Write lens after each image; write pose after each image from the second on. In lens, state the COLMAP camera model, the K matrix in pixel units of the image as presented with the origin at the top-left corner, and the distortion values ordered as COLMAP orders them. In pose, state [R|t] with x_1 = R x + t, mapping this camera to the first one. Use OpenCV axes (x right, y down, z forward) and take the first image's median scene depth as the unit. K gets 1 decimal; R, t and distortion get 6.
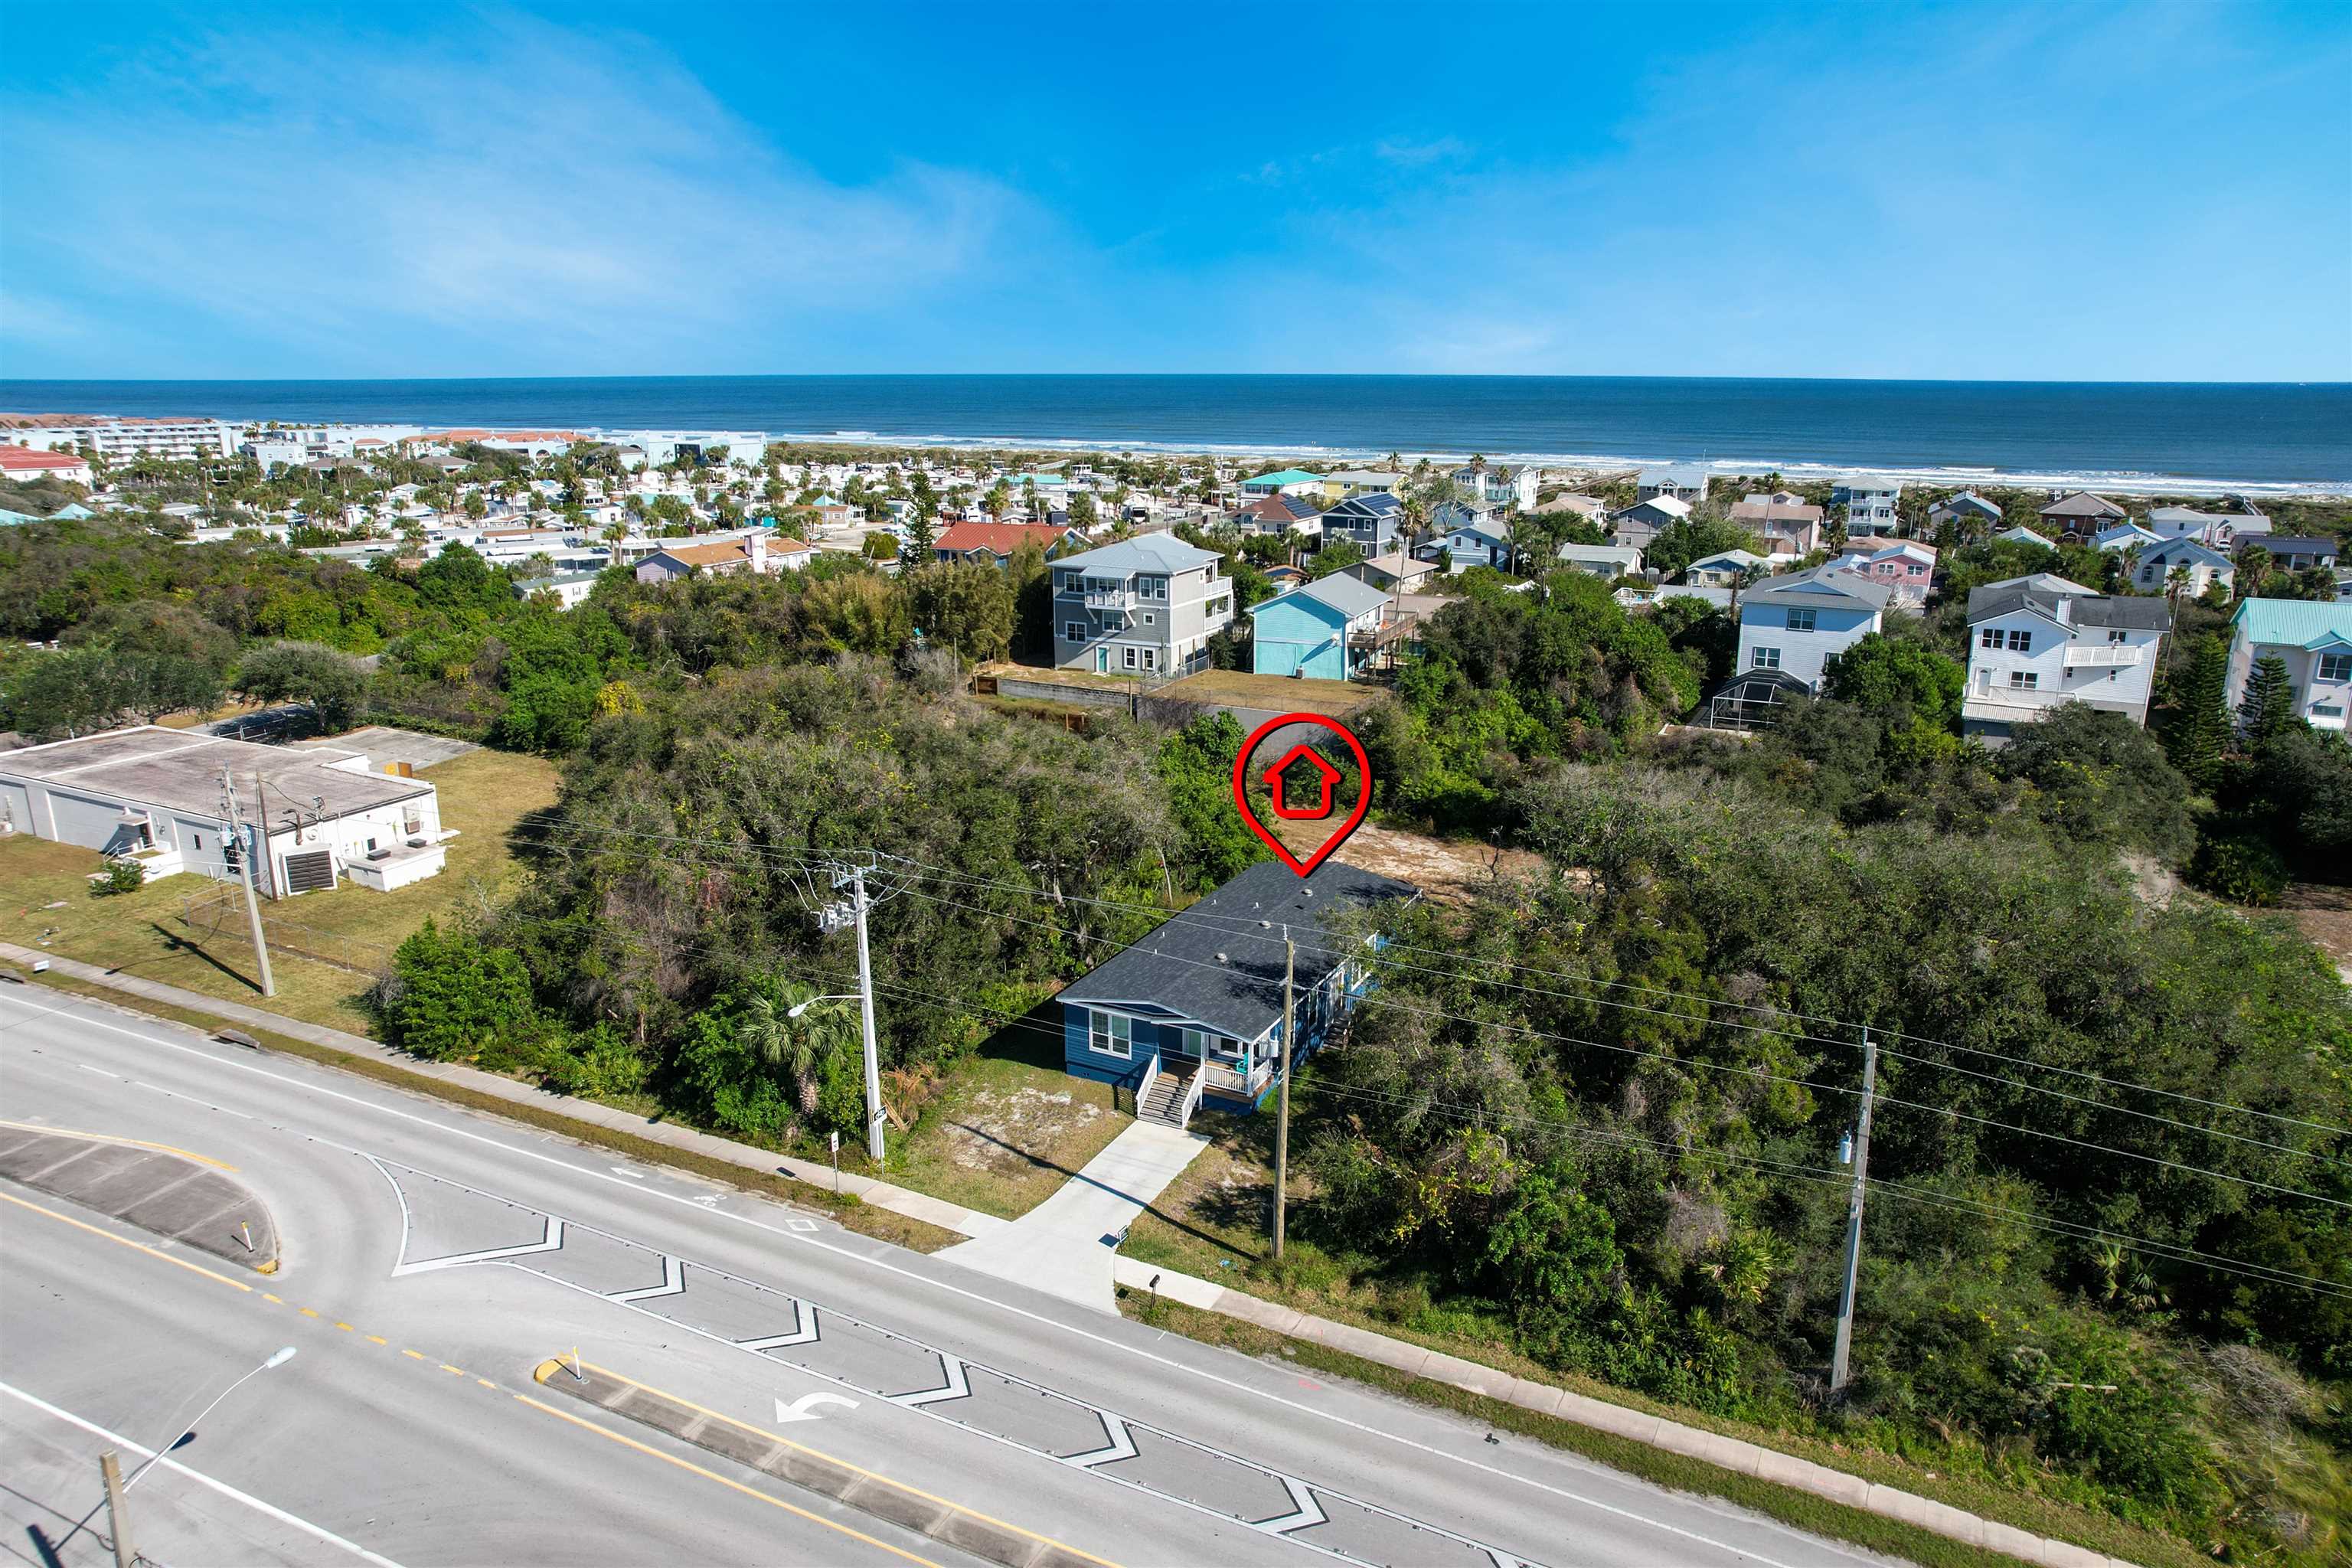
lens RADIAL K [[1482.1, 0, 1174.1], [0, 1482.1, 786.9], [0, 0, 1]] dist [-0.042542, 0.014854]
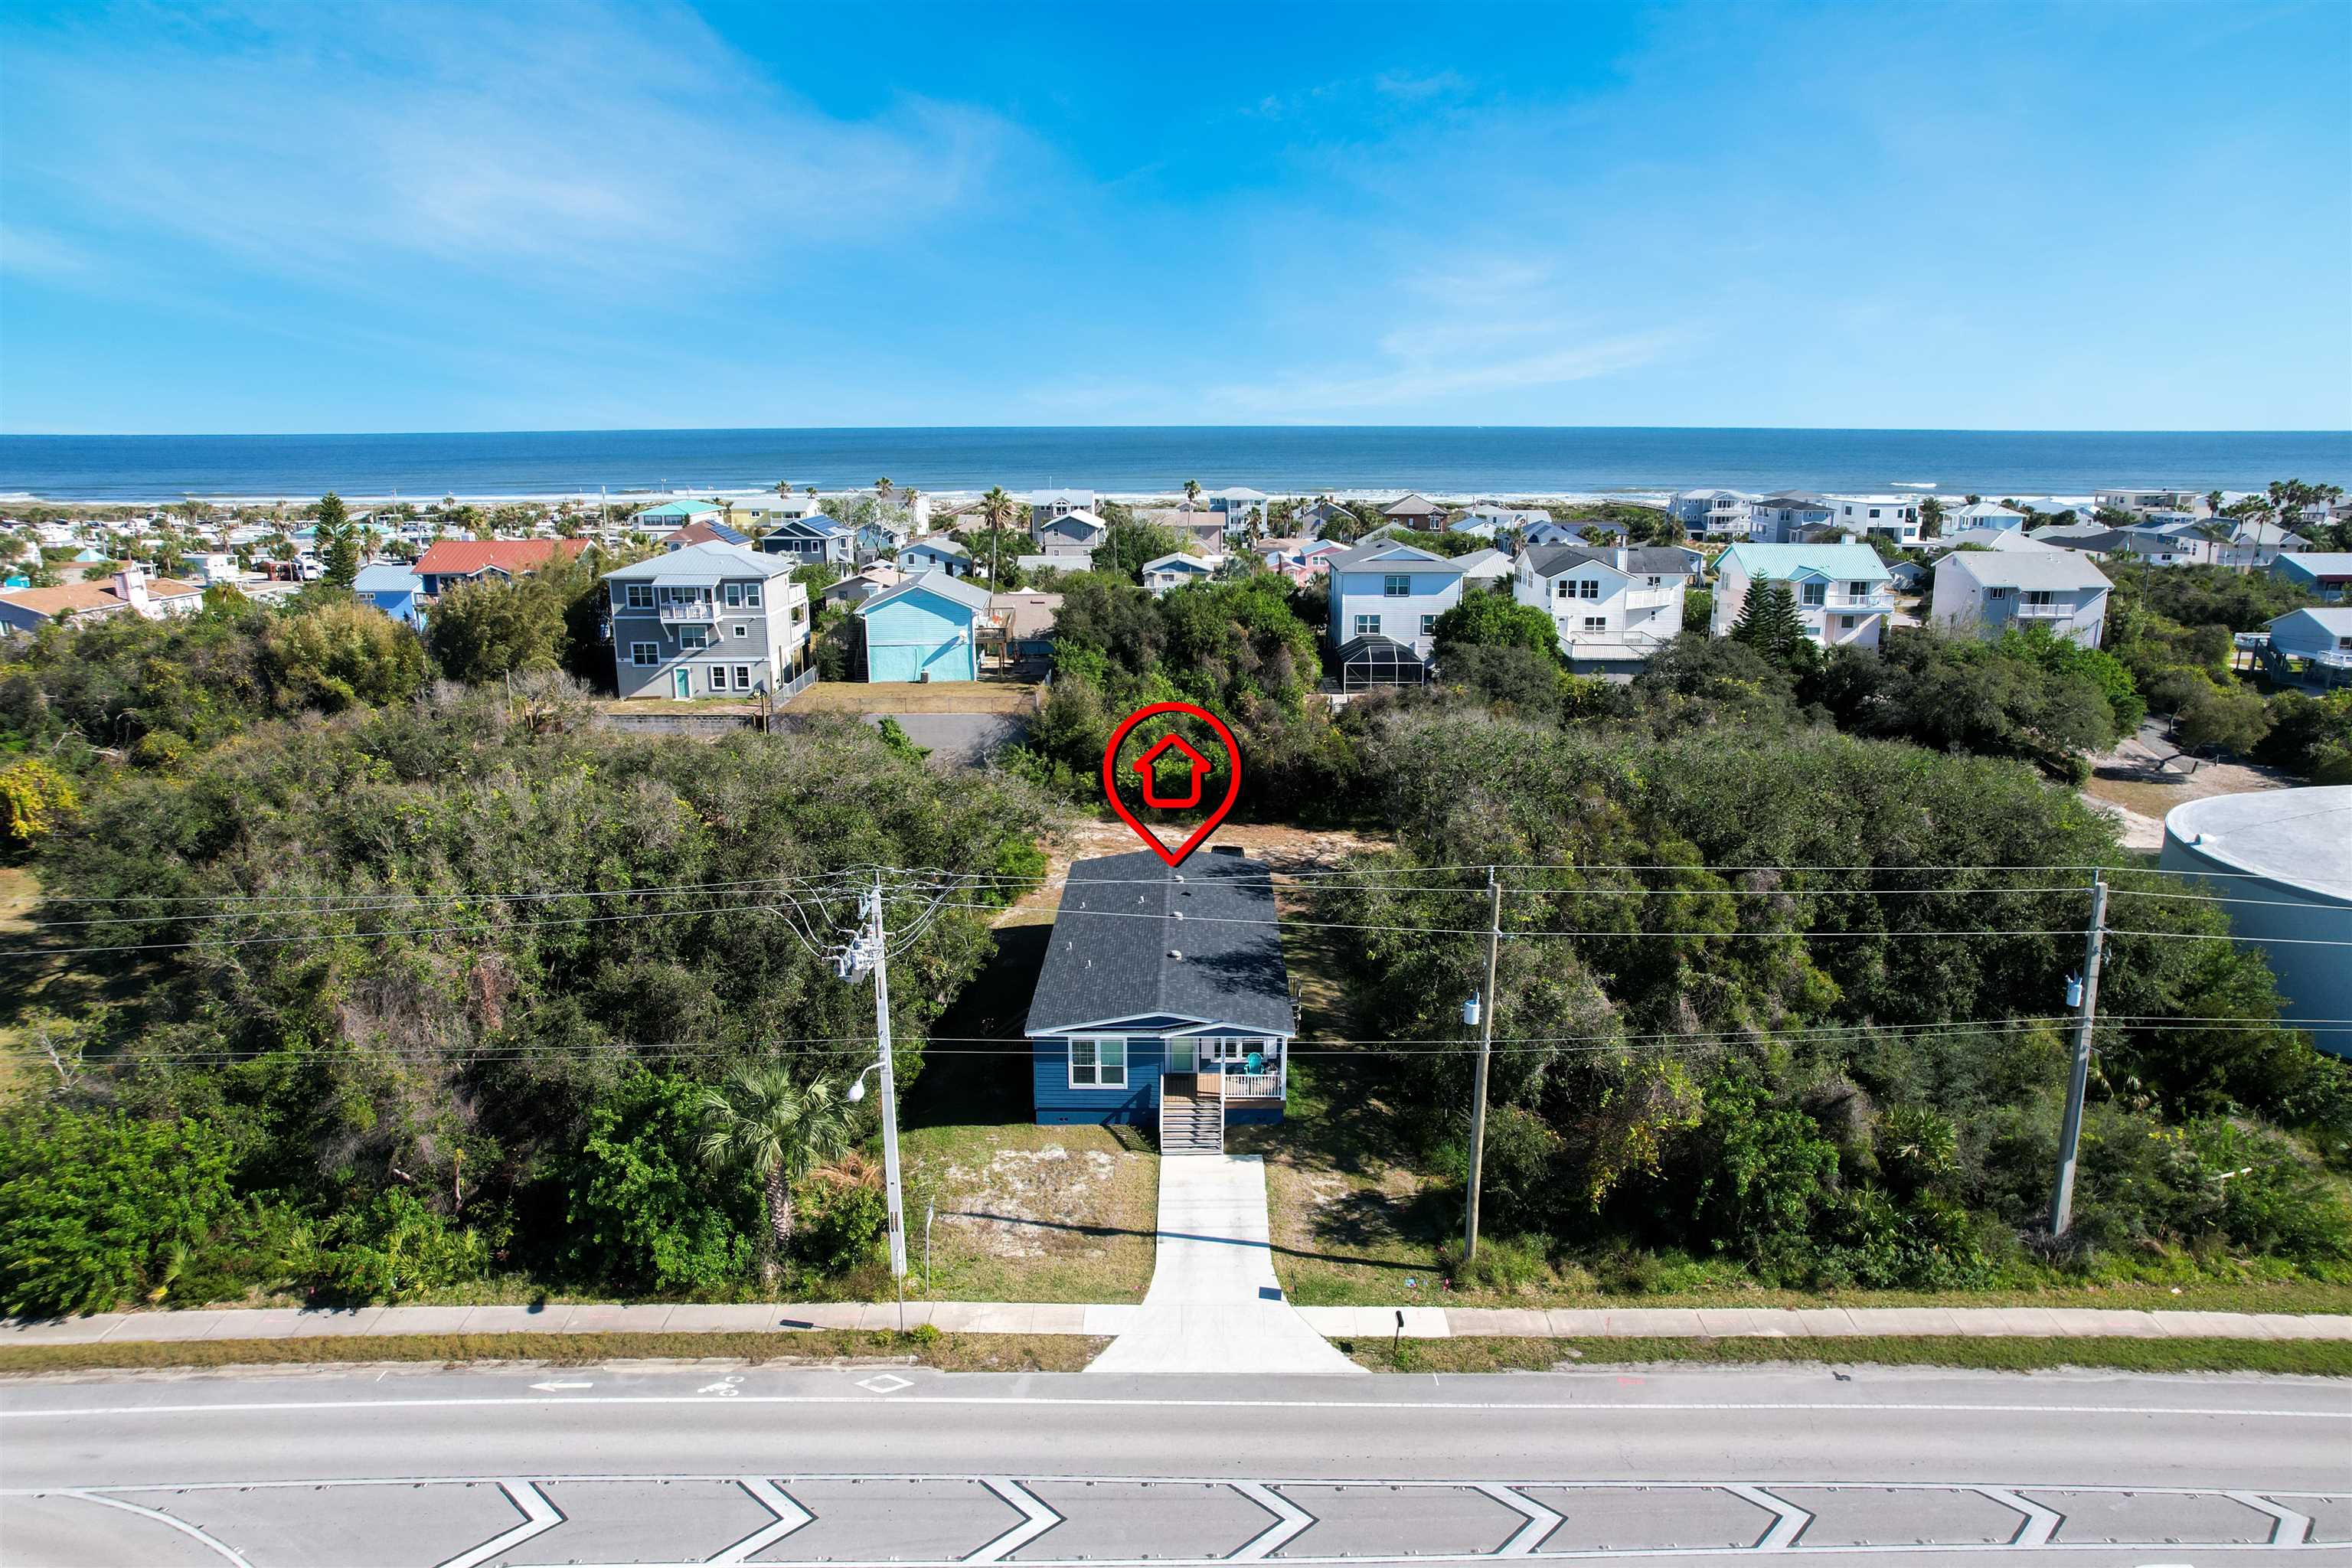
lens RADIAL K [[1482.1, 0, 1178.1], [0, 1482.1, 786.3], [0, 0, 1]] dist [-0.042542, 0.014854]
pose [[0.895279, -0.109933, 0.431730, -0.269163], [0.122600, 0.992455, -0.001522, 0.015808], [-0.428305, 0.054293, 0.902002, 0.178147]]
